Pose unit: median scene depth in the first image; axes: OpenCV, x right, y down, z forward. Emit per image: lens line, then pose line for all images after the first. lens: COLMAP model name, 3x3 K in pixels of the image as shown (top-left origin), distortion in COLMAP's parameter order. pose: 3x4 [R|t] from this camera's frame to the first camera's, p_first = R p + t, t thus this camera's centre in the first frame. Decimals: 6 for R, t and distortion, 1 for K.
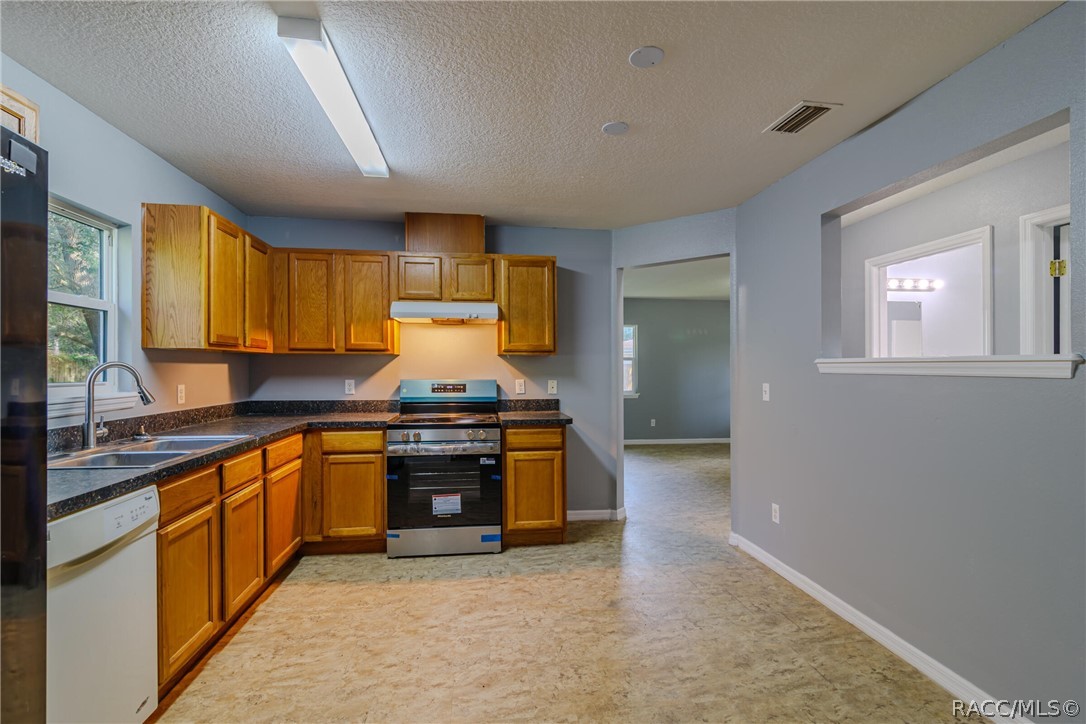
lens RADIAL K [[497.0, 0, 545.5], [0, 497.0, 365.0], [0, 0, 1]] dist [-0.000860, -0.000659]
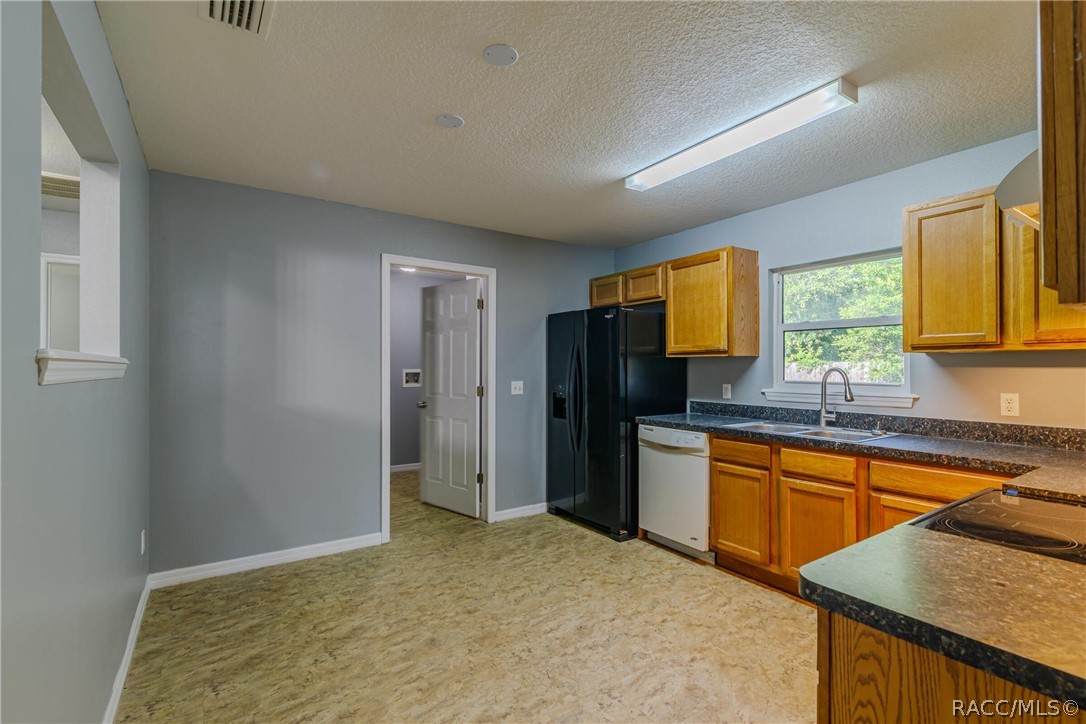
lens RADIAL K [[497.0, 0, 543.0], [0, 497.0, 366.3], [0, 0, 1]] dist [-0.000860, -0.000659]
pose [[-0.900330, -0.006516, -0.435159, 0.476496], [-0.002241, 0.999944, -0.010337, 0.005400], [0.435202, -0.008331, -0.900294, 1.956324]]
